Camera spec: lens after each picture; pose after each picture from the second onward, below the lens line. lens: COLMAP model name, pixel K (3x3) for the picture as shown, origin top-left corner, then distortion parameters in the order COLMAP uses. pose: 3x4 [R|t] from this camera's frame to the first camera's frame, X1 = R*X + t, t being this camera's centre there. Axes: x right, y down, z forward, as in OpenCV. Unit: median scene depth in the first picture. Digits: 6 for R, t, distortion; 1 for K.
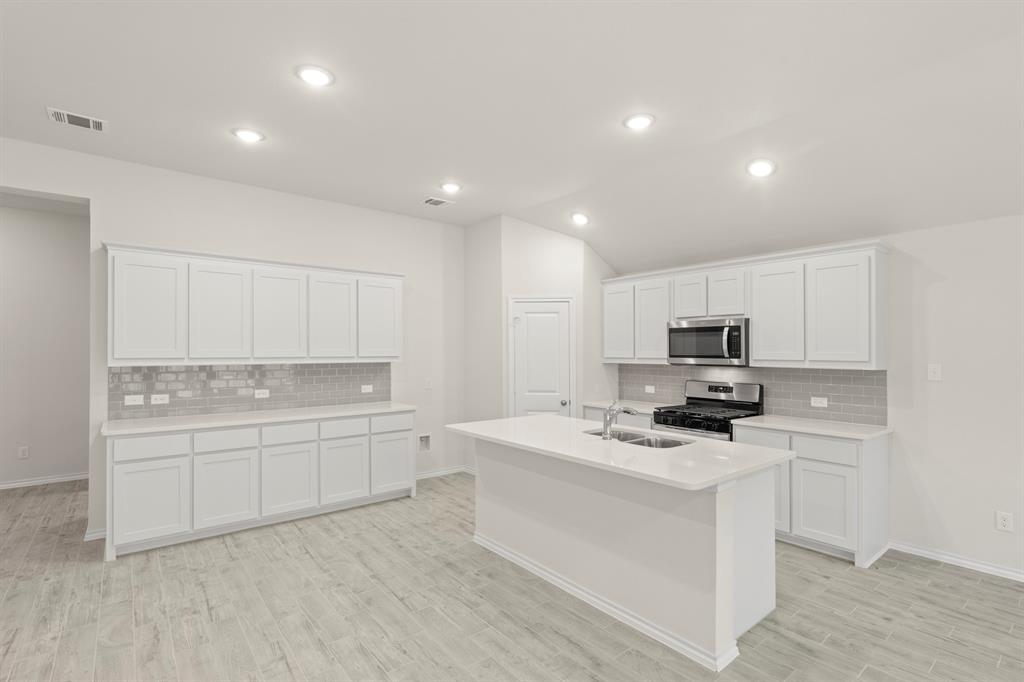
lens RADIAL K [[485.9, 0, 512.0], [0, 485.9, 341.0], [0, 0, 1]] dist [-0.000760, -0.000292]
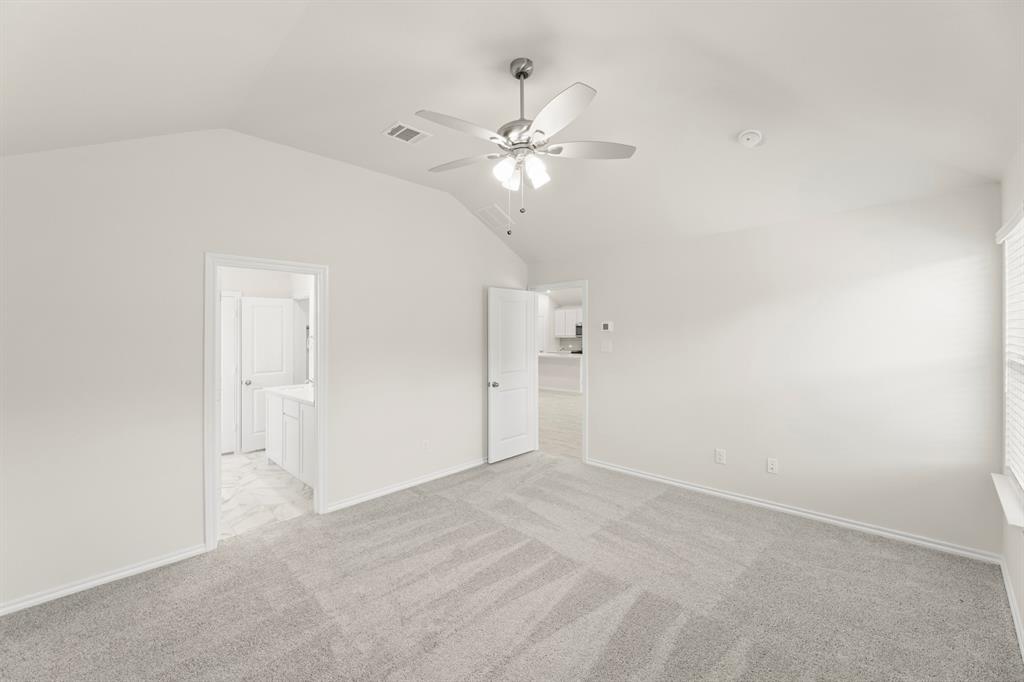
lens RADIAL K [[418.5, 0, 512.0], [0, 418.5, 341.0], [0, 0, 1]] dist [-0.000619, -0.000041]
pose [[0.995984, 0.000637, 0.089534, -0.356001], [-0.002510, 0.999780, 0.020808, 0.017086], [-0.089501, -0.020949, 0.995766, -1.787035]]
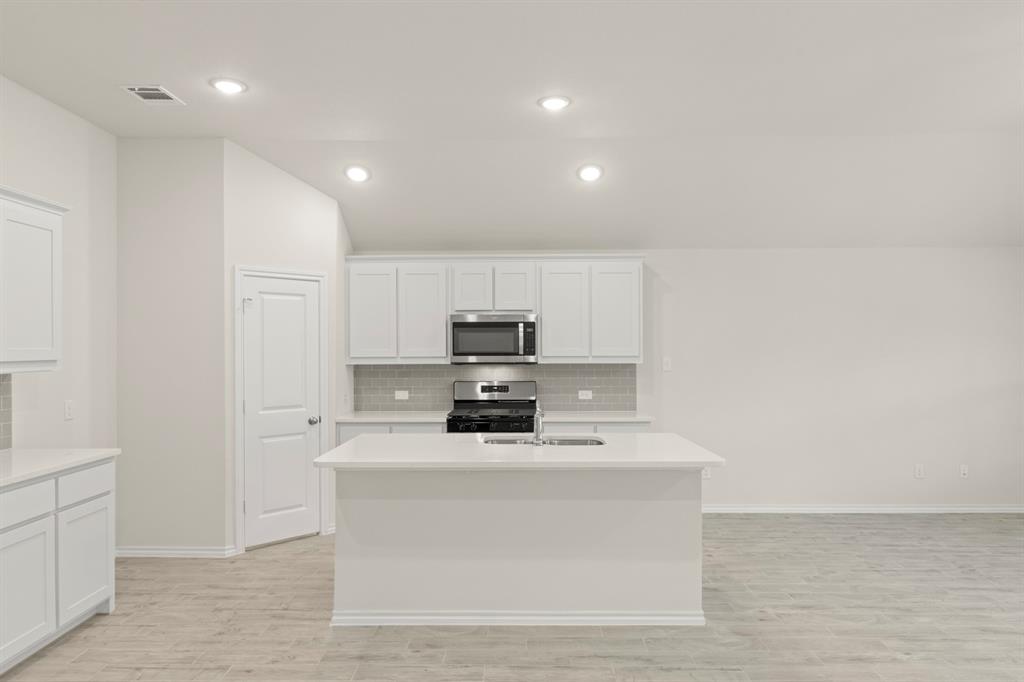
lens RADIAL K [[646.1, 0, 512.0], [0, 646.1, 341.0], [0, 0, 1]] dist [0.003645, -0.001089]
pose [[0.635612, 0.005355, 0.771990, -0.524628], [-0.010365, 0.999945, 0.001598, 0.004769], [-0.771939, -0.009017, 0.635632, 0.190686]]
